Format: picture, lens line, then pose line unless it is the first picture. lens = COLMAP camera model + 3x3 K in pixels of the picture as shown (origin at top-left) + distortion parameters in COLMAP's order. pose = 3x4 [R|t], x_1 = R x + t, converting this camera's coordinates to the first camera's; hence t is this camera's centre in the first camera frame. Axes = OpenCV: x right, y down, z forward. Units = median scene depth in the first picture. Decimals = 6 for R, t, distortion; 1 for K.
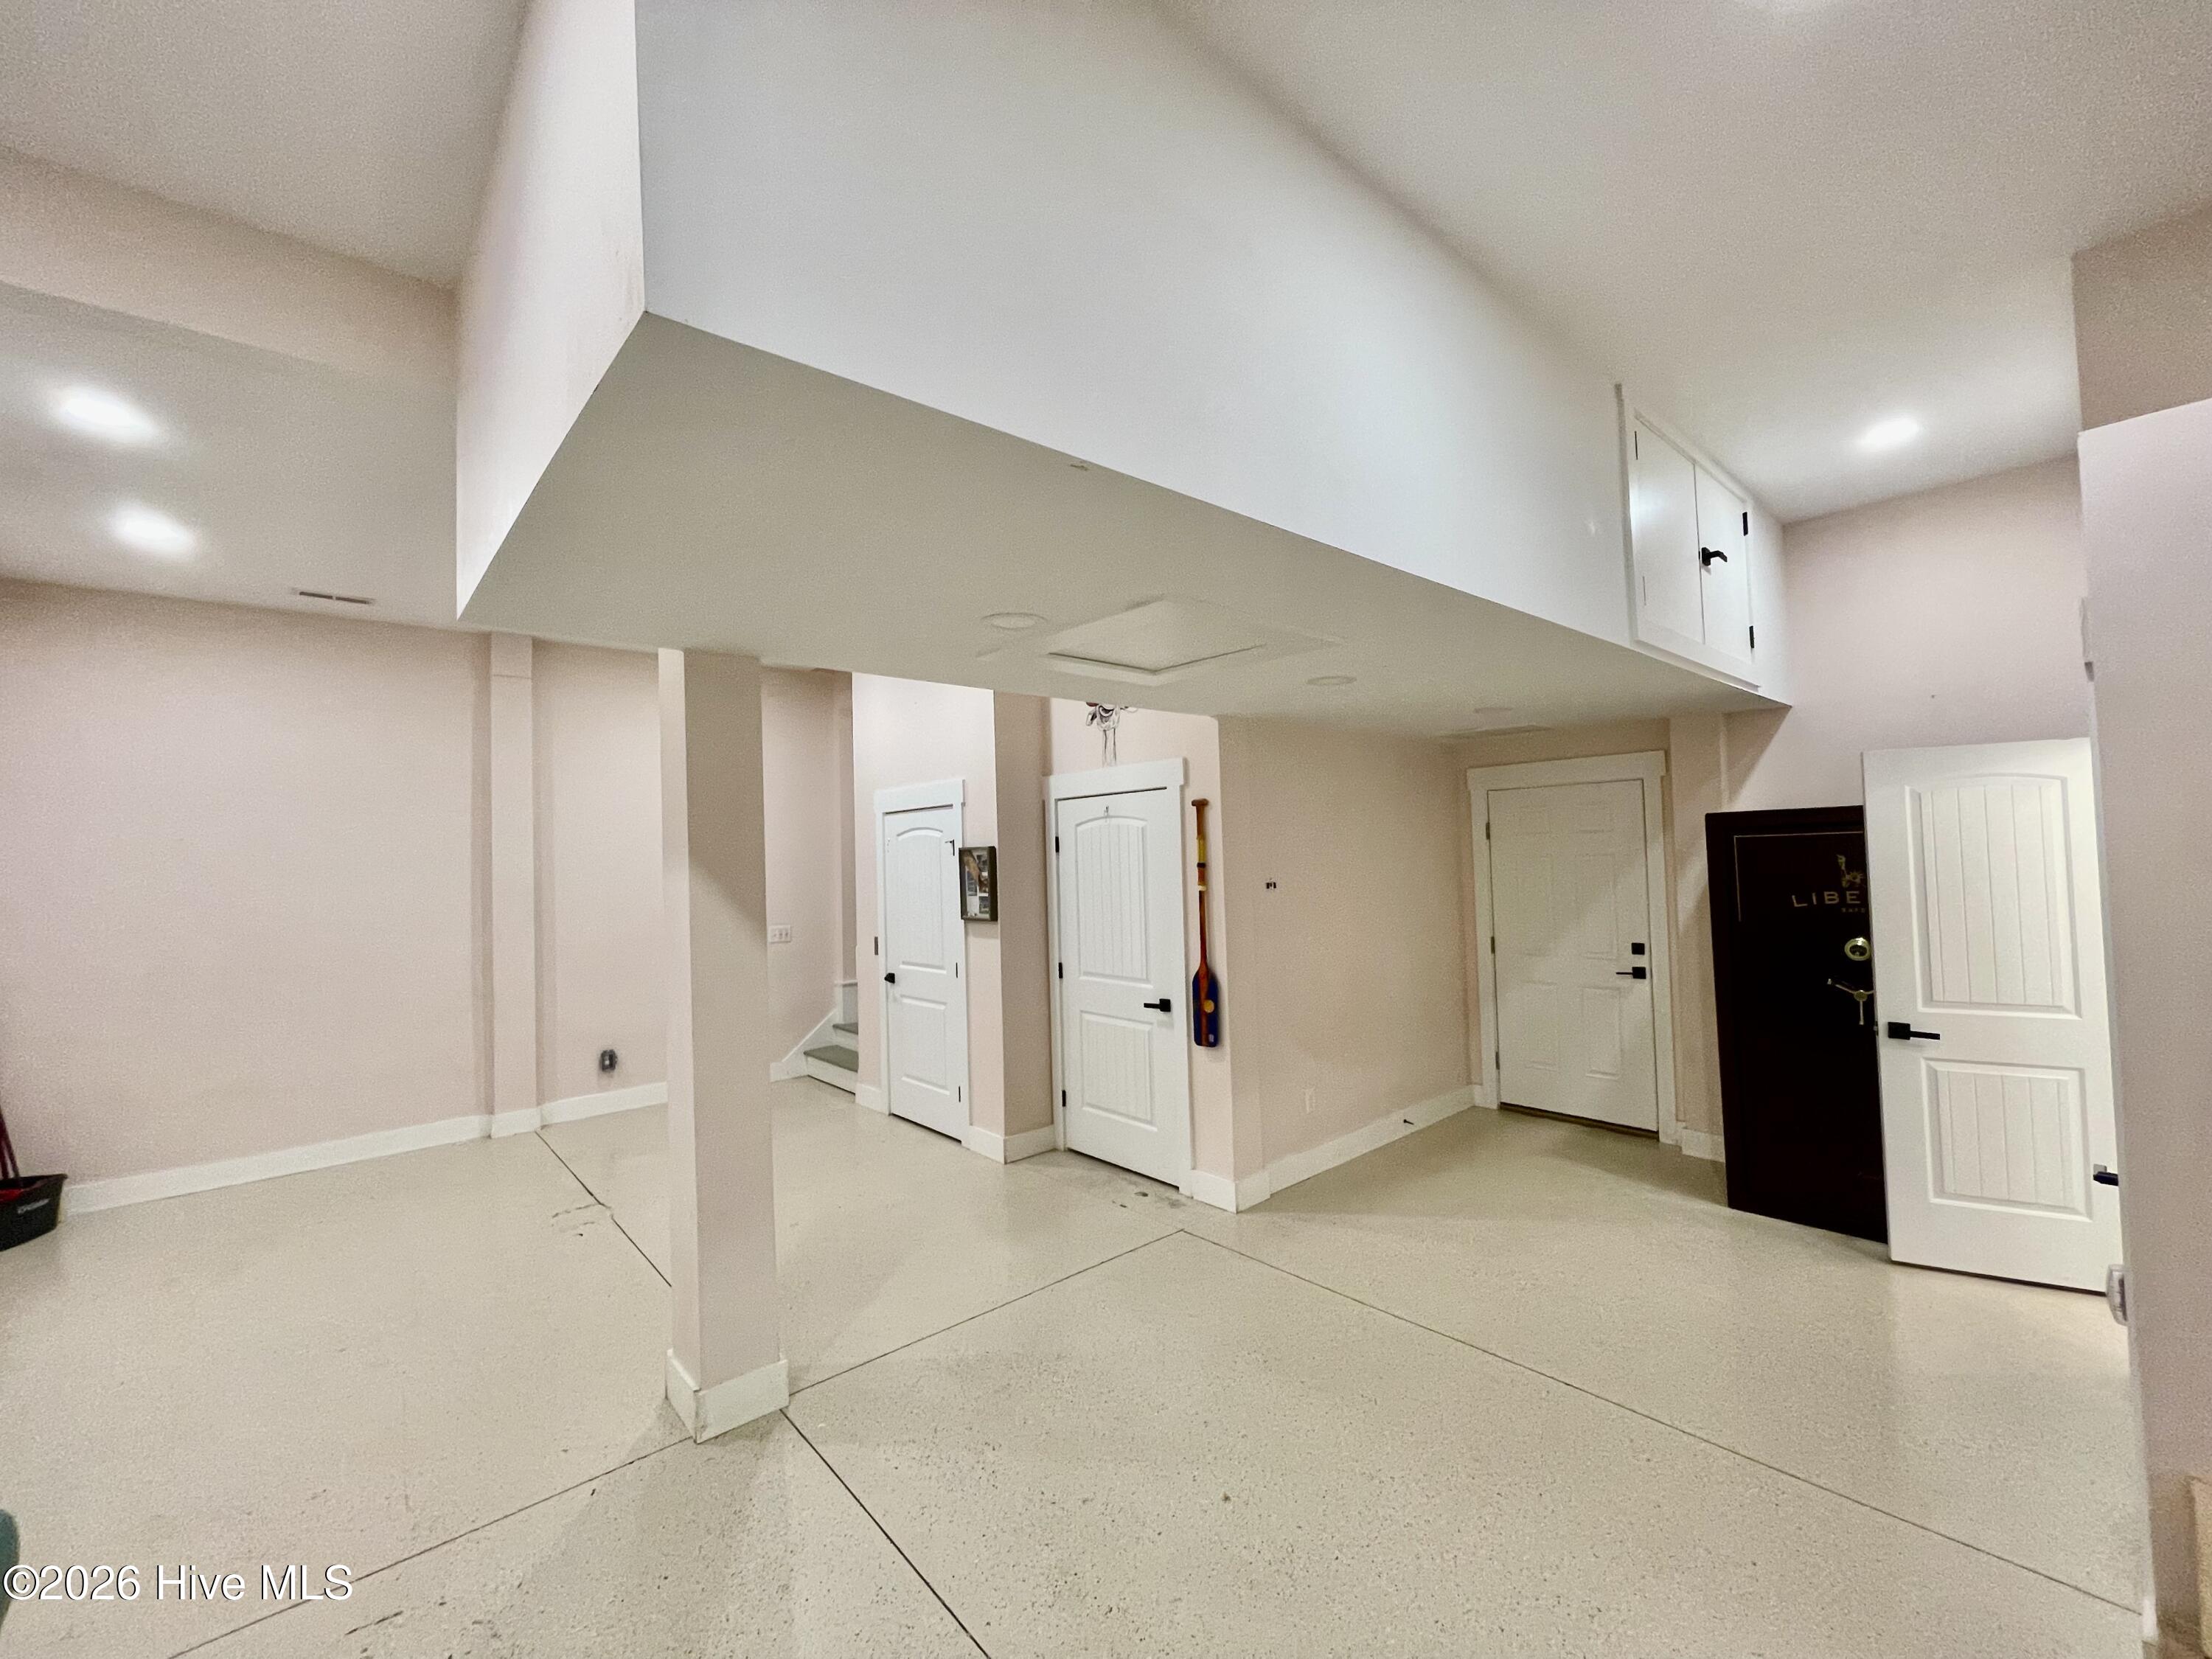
lens RADIAL K [[895.9, 0, 1101.5], [0, 895.9, 830.1], [0, 0, 1]] dist [-0.001665, -0.001713]
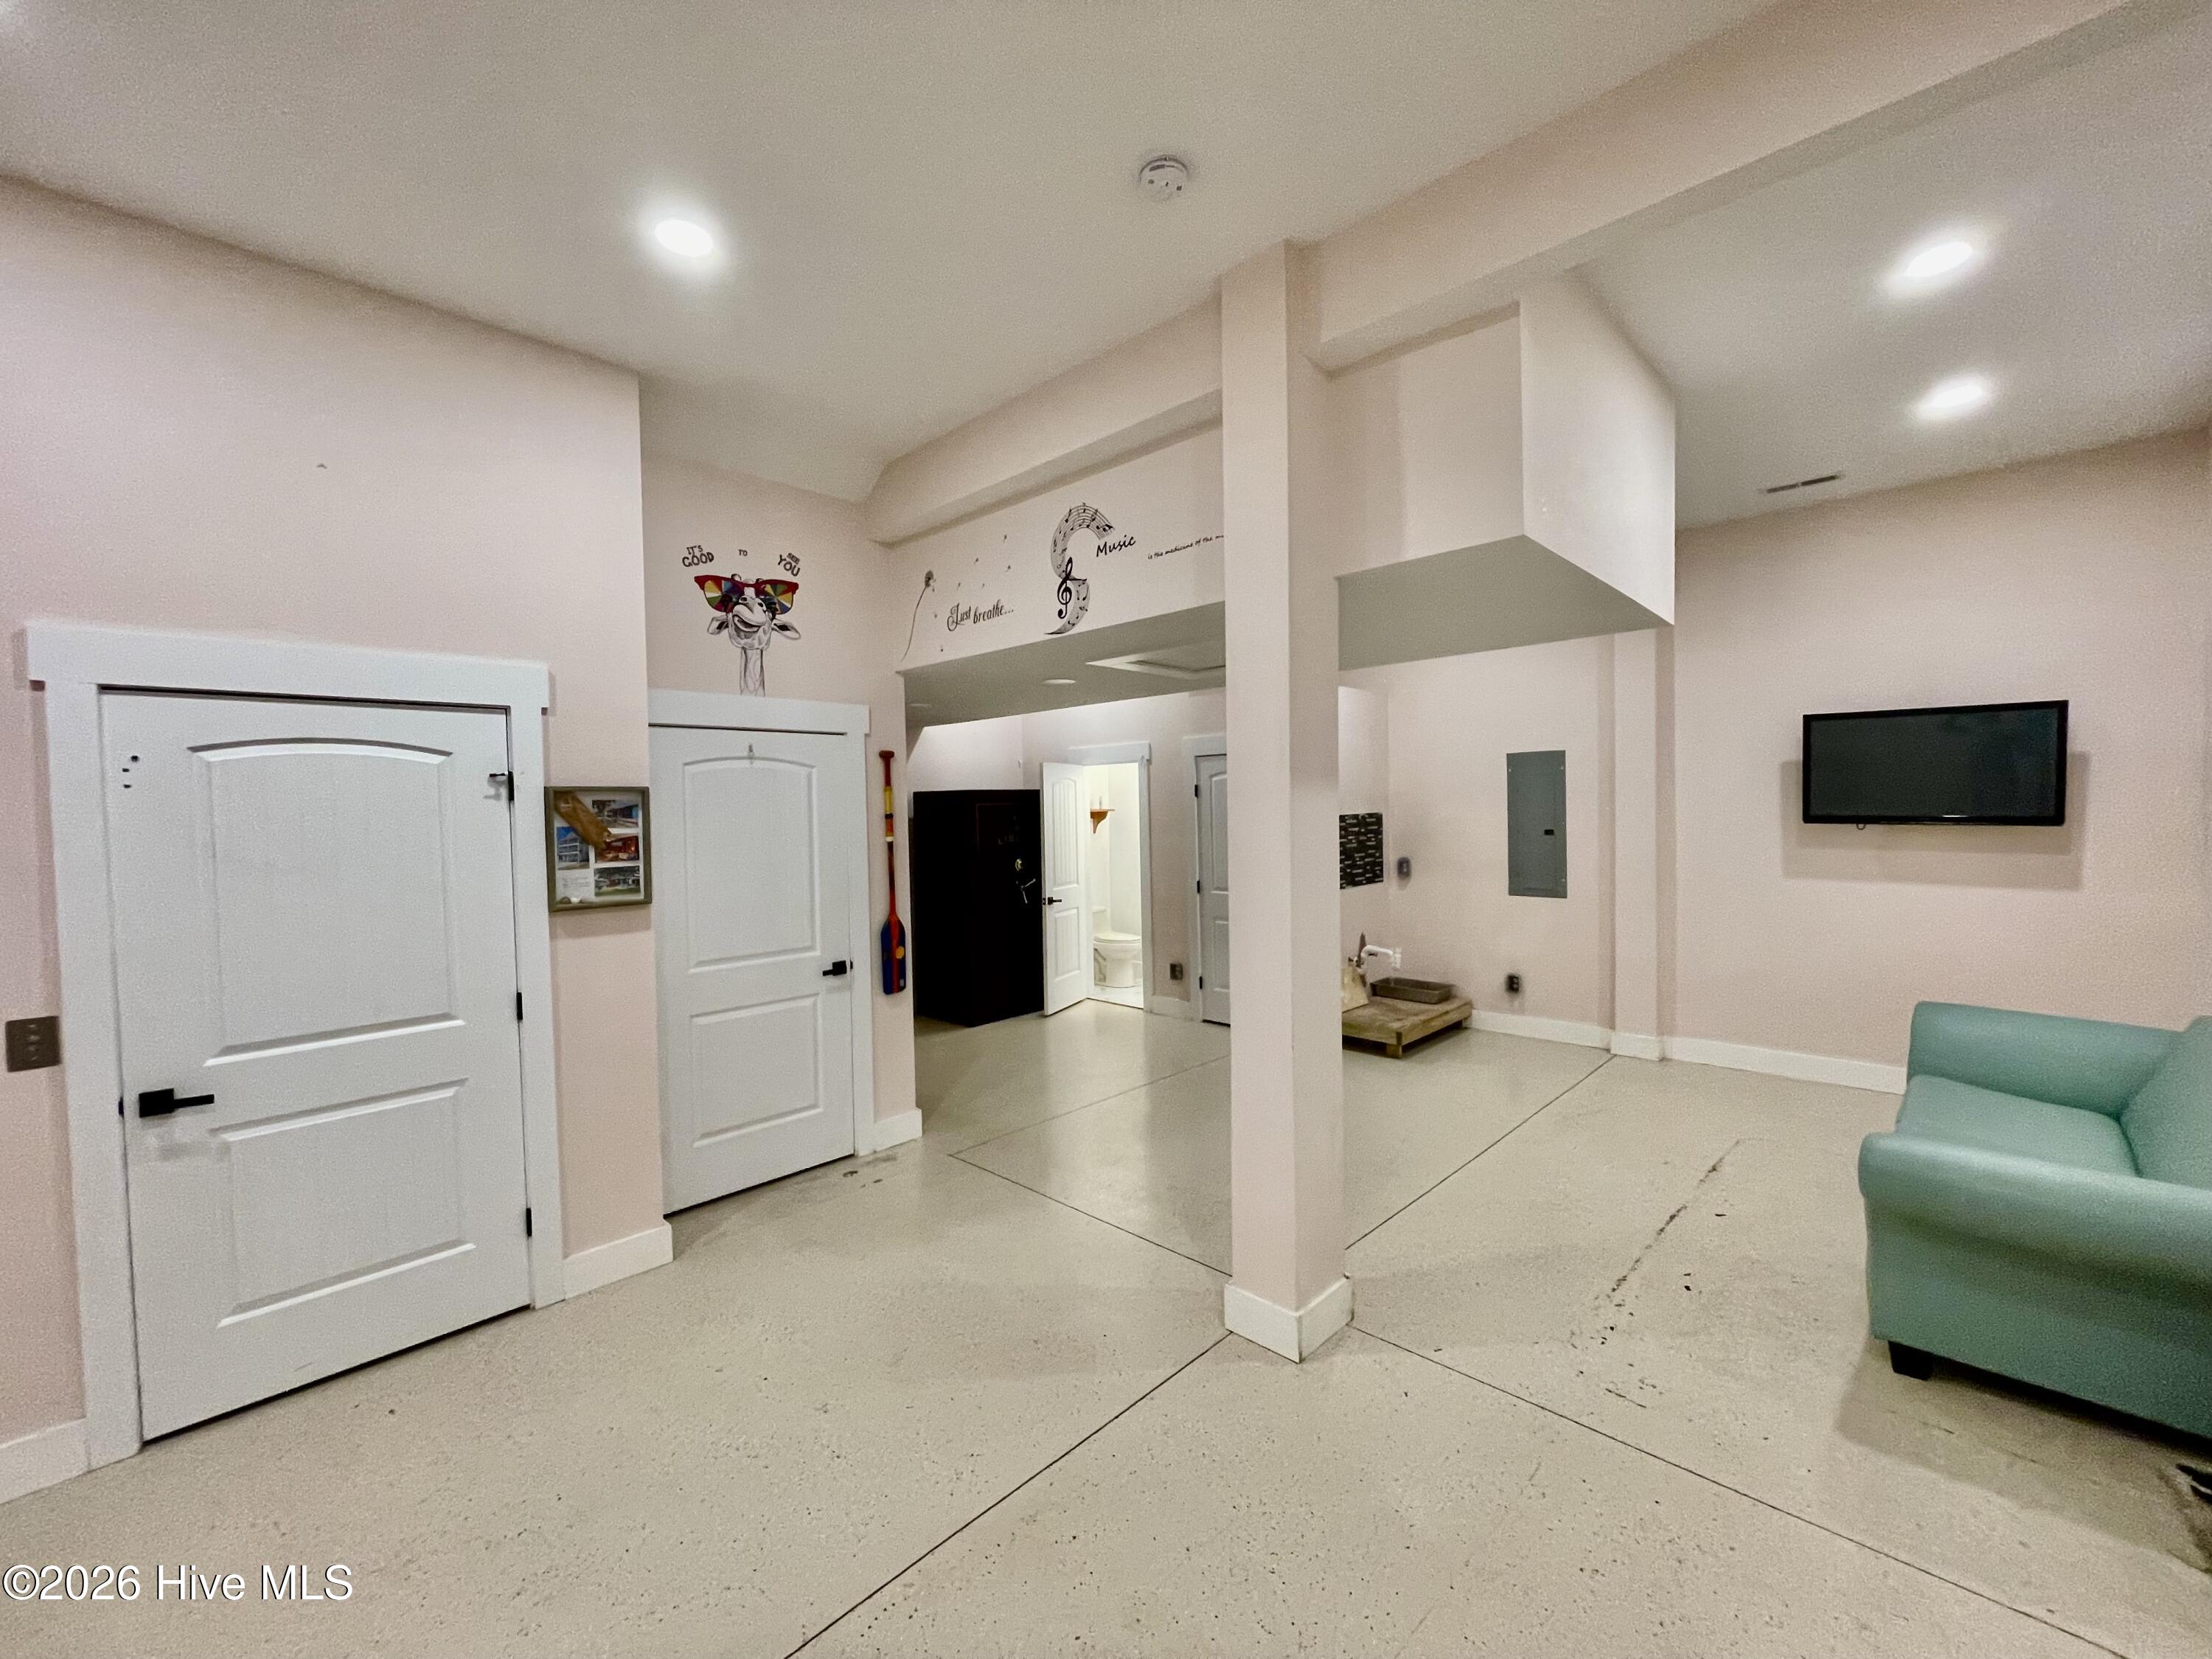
lens RADIAL K [[895.9, 0, 1102.5], [0, 895.9, 828.8], [0, 0, 1]] dist [-0.001665, -0.001713]
pose [[-0.080995, 0.000489, 0.996714, -0.867684], [-0.011234, 0.999936, -0.001403, 0.049262], [-0.996651, -0.011311, -0.080984, 0.796771]]
